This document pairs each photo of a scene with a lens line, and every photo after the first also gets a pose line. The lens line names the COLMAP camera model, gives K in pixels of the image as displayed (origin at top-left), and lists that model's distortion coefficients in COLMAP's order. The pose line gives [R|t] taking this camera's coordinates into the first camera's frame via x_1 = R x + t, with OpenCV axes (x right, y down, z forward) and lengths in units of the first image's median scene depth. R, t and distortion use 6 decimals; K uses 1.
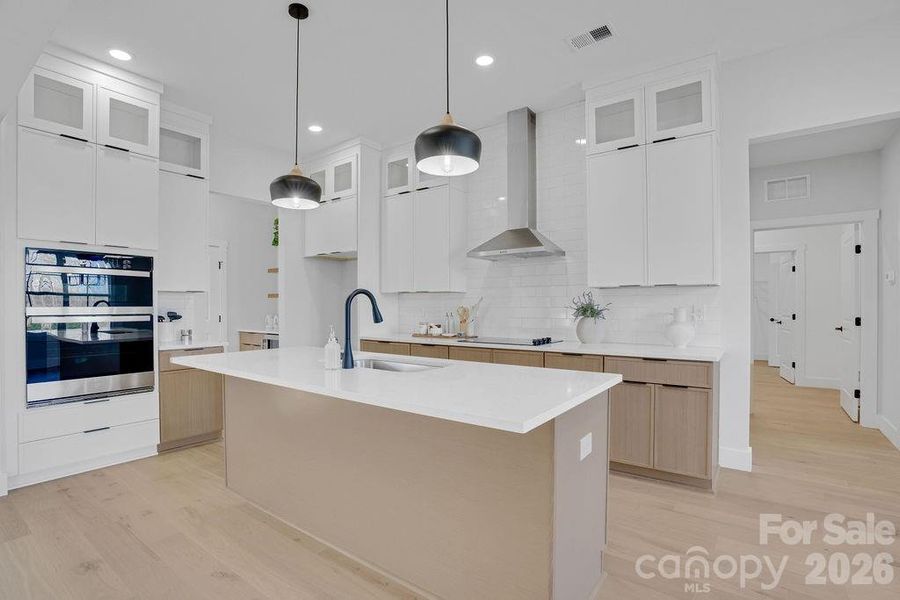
lens RADIAL K [[433.7, 0, 450.0], [0, 433.7, 300.0], [0, 0, 1]] dist [-0.003338, -0.000115]
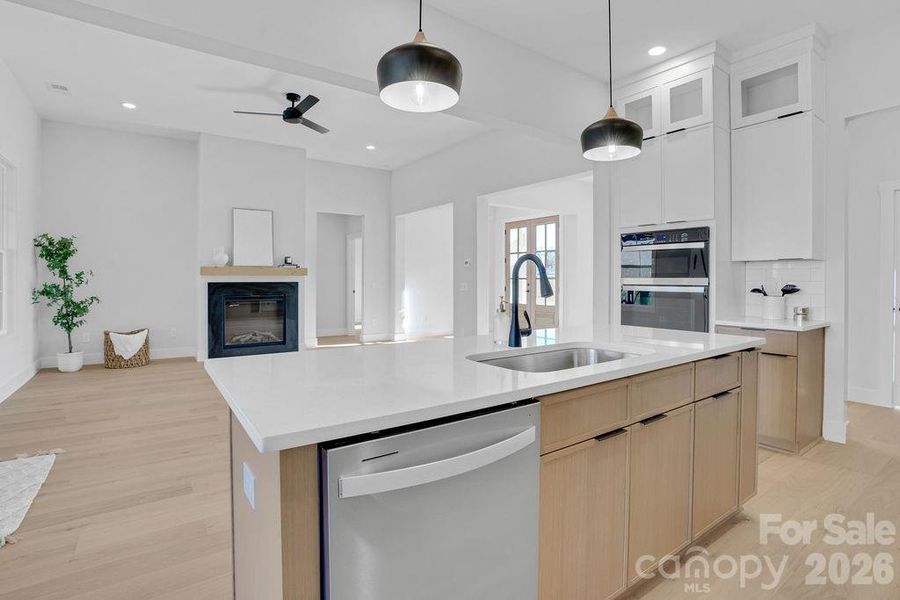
lens RADIAL K [[452.8, 0, 449.3], [0, 452.8, 281.3], [0, 0, 1]] dist [-0.002849, 0.000205]
pose [[-0.309393, 0.006172, -0.950914, 0.454871], [0.004355, 0.999978, 0.005073, 0.015508], [0.950924, -0.002571, -0.309413, 0.756082]]
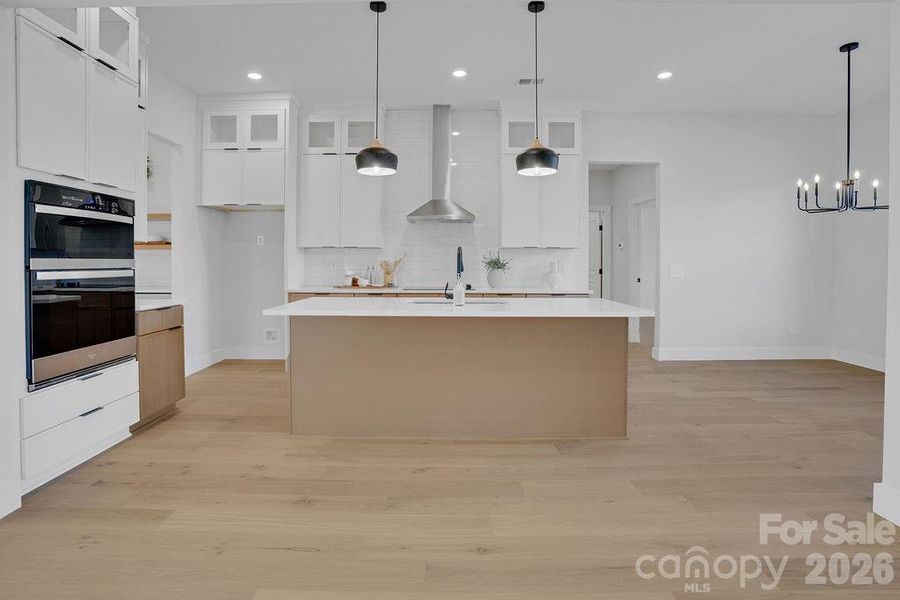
lens RADIAL K [[420.8, 0, 447.7], [0, 420.8, 255.2], [0, 0, 1]] dist [0.025295, 0.000003]
pose [[0.823666, 0.012105, 0.566947, -0.650685], [-0.011660, 0.999922, -0.004410, 0.004224], [-0.566956, -0.002978, 0.823743, -0.032496]]
